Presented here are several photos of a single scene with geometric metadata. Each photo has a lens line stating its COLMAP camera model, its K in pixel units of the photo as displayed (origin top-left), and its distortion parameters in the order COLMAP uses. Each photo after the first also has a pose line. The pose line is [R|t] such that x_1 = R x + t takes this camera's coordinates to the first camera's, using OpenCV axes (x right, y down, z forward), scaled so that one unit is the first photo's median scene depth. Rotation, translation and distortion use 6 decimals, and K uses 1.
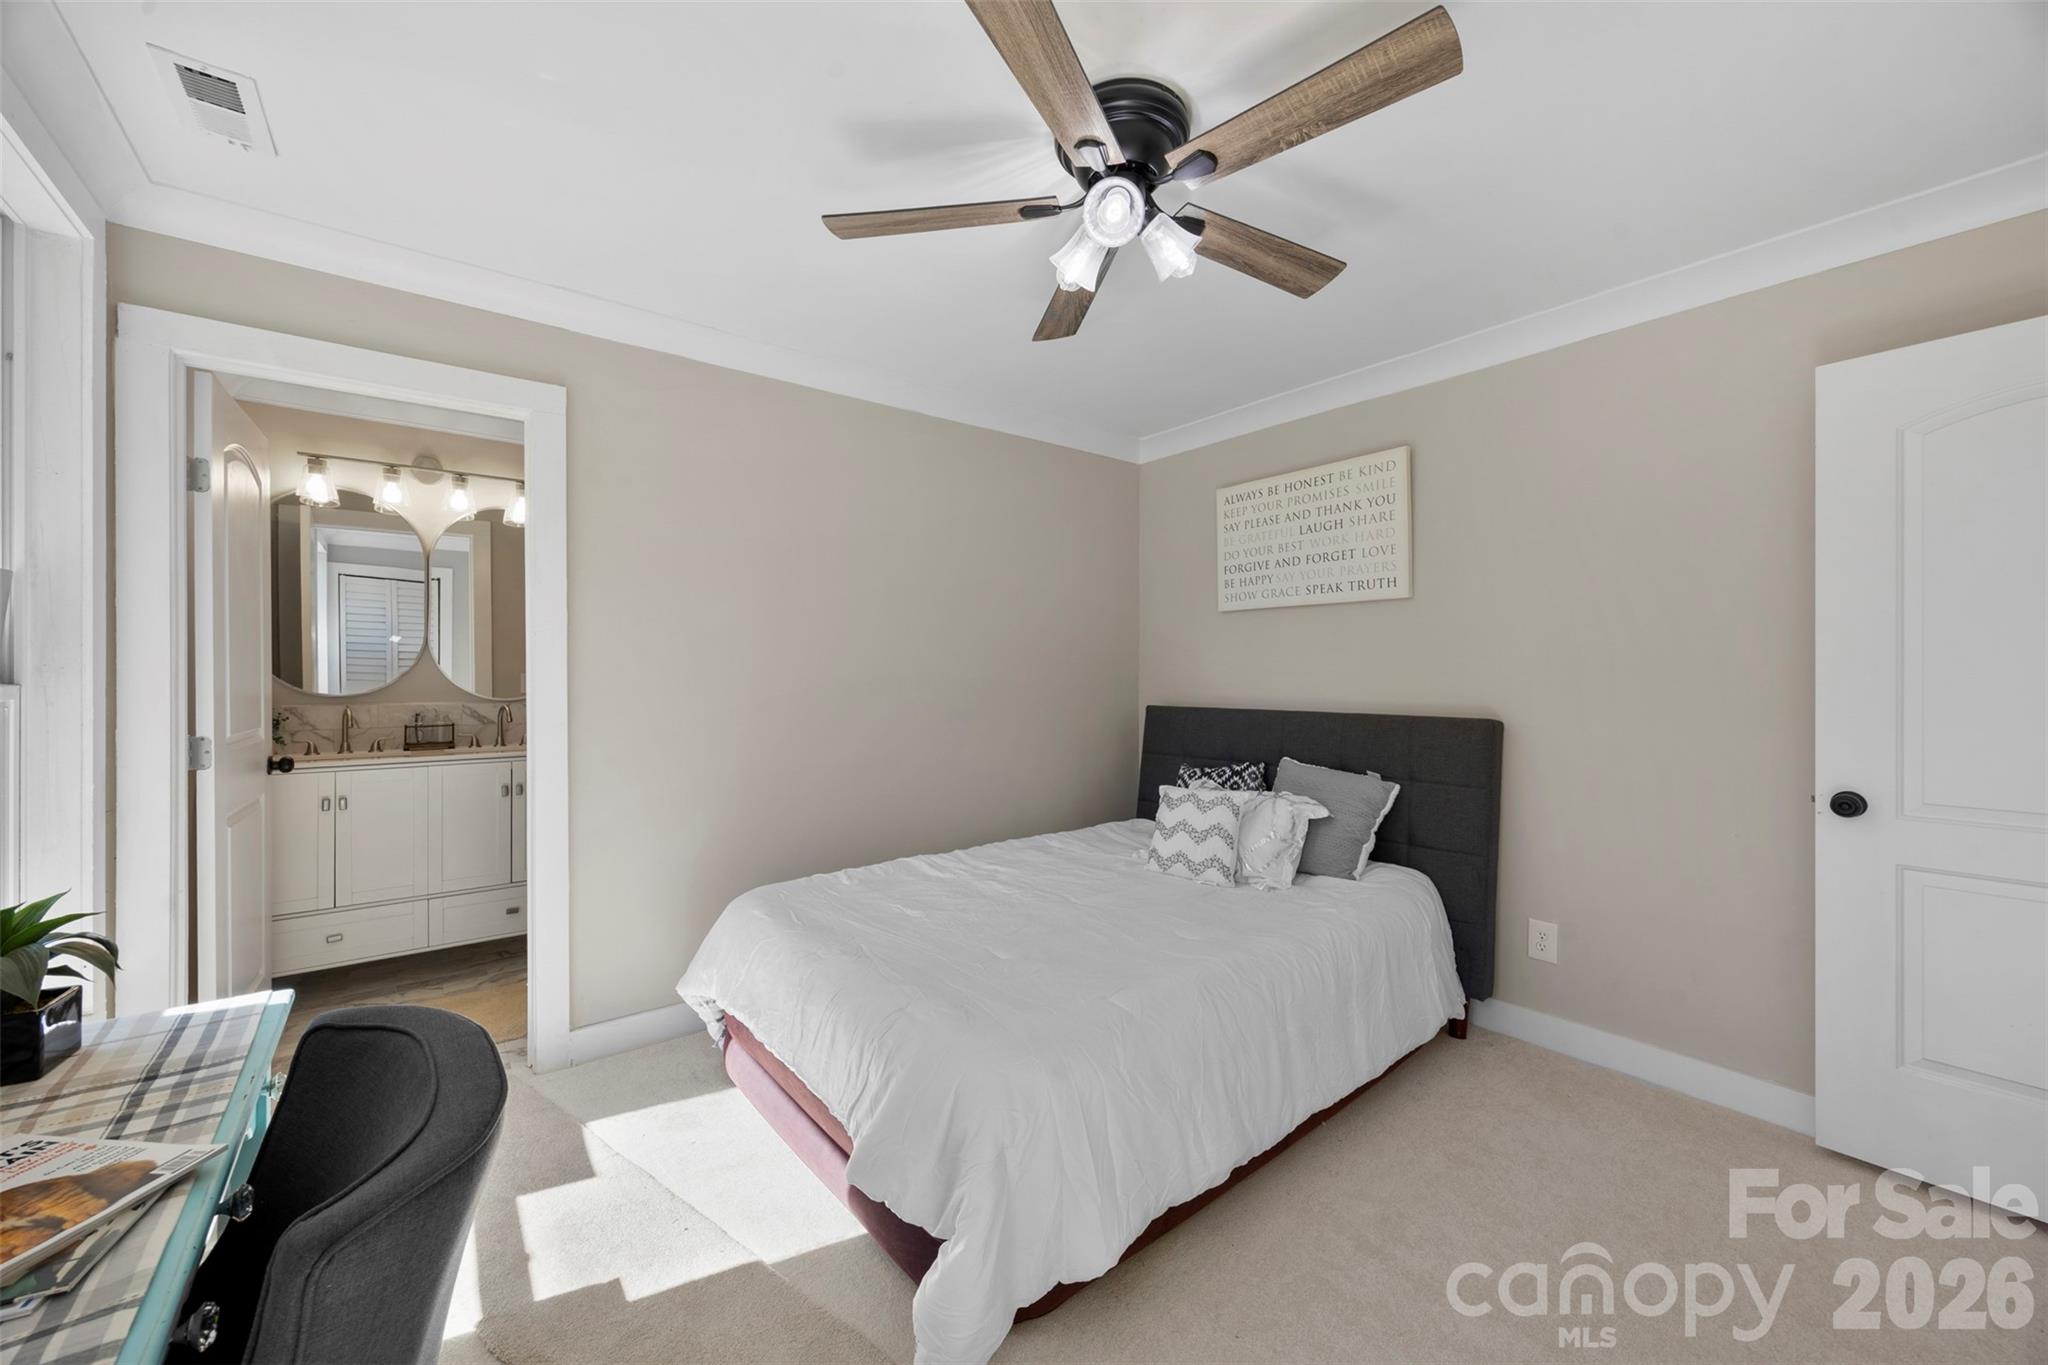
lens RADIAL K [[813.1, 0, 1029.6], [0, 813.1, 667.1], [0, 0, 1]] dist [0.000367, -0.000701]
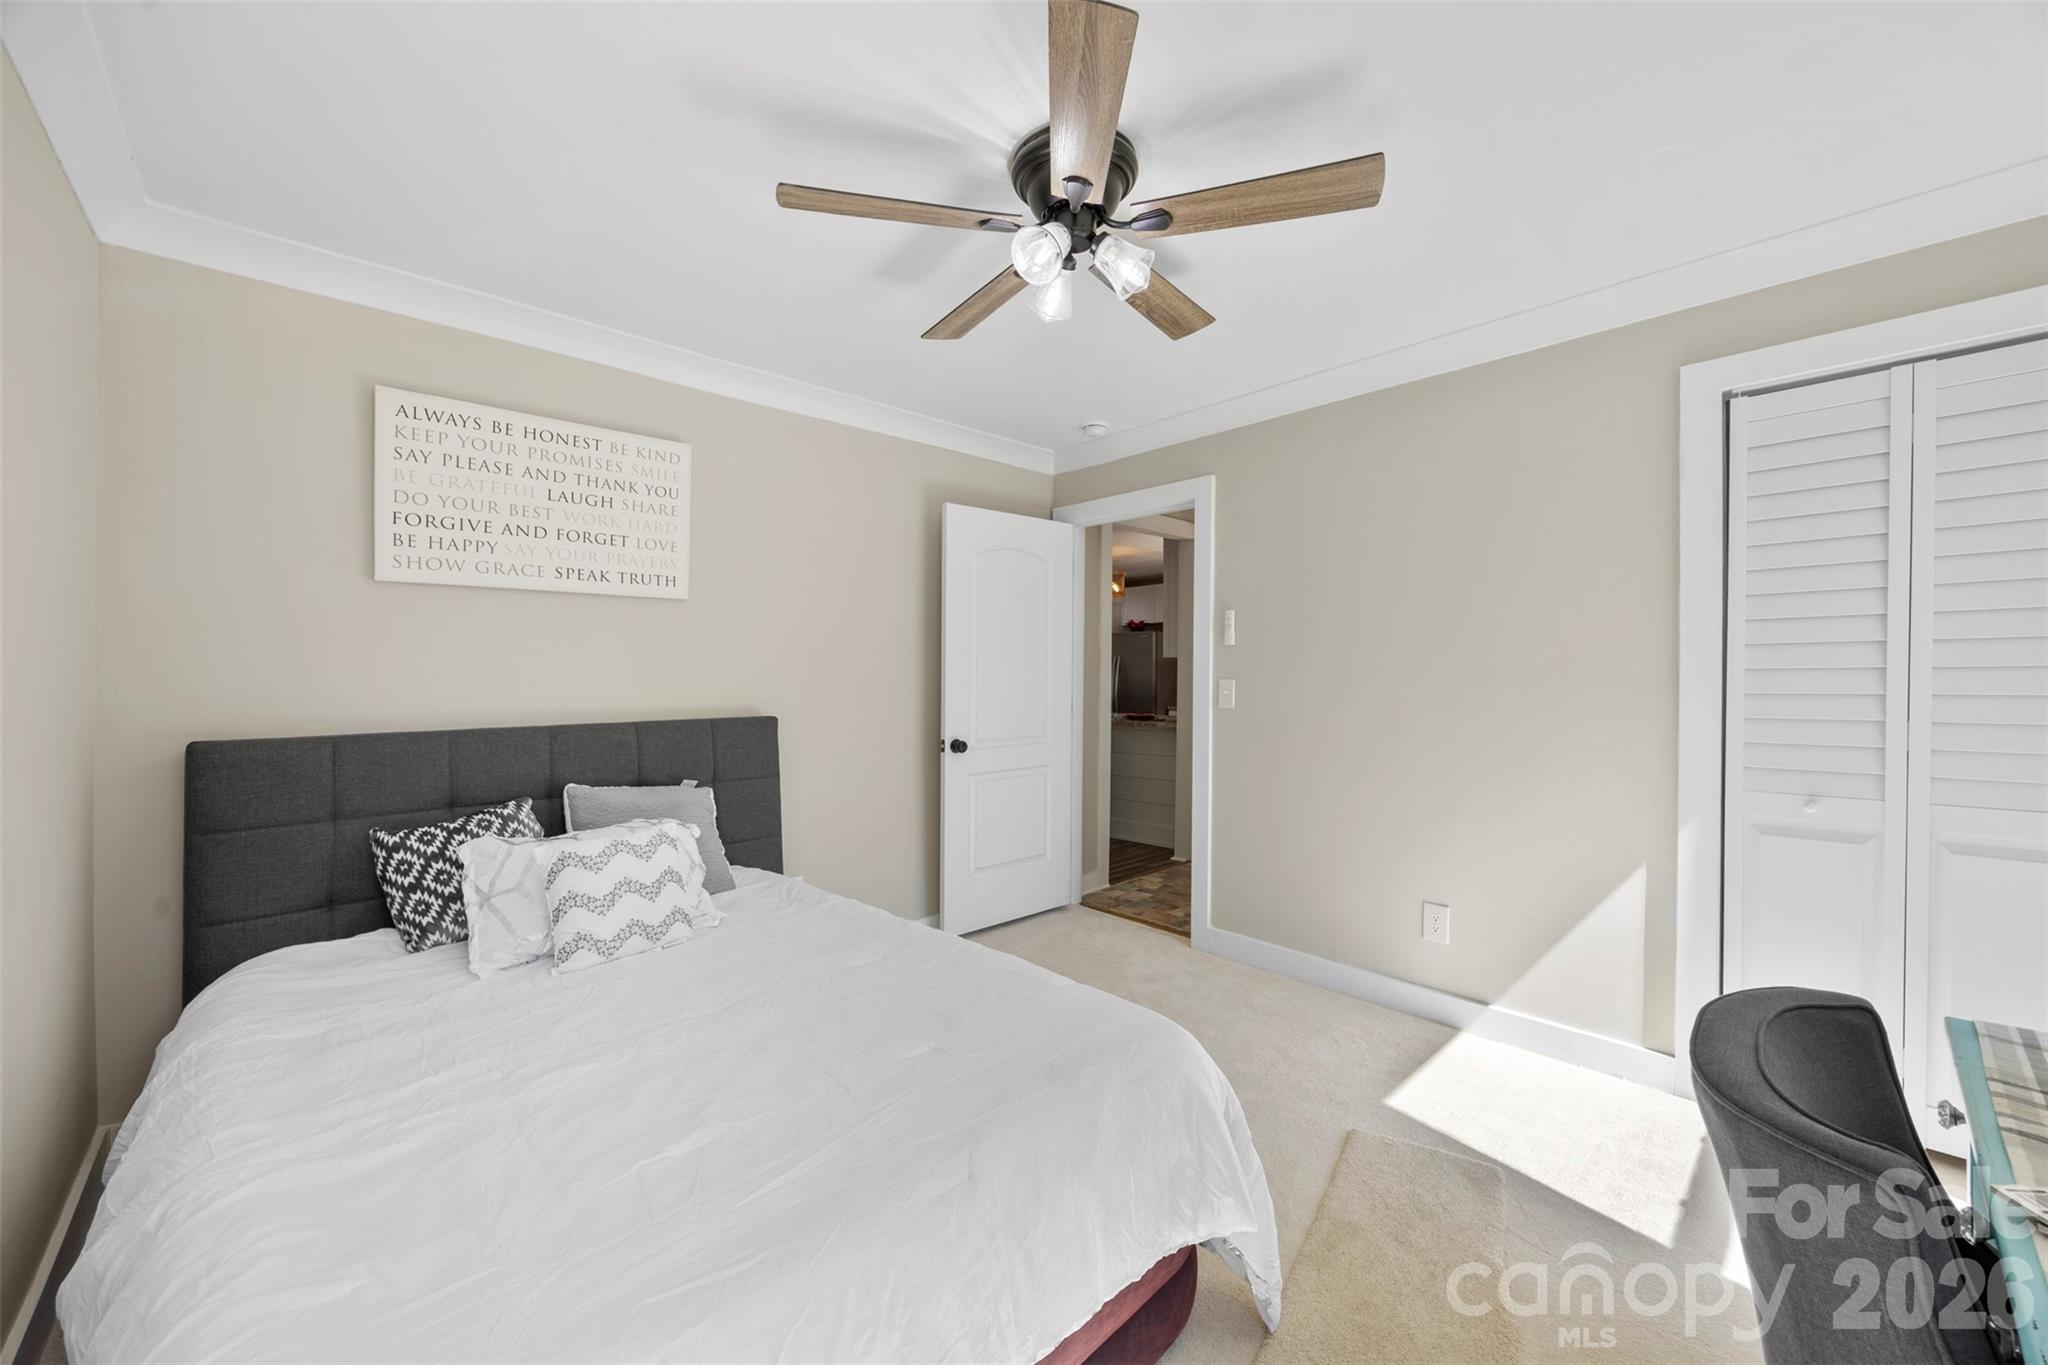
lens RADIAL K [[813.1, 0, 1029.8], [0, 813.1, 691.1], [0, 0, 1]] dist [0.000367, -0.000701]
pose [[-0.125411, -0.017590, 0.991949, -0.512512], [-0.000266, 0.999843, 0.017696, 0.006809], [-0.992105, 0.001955, -0.125396, 0.649667]]
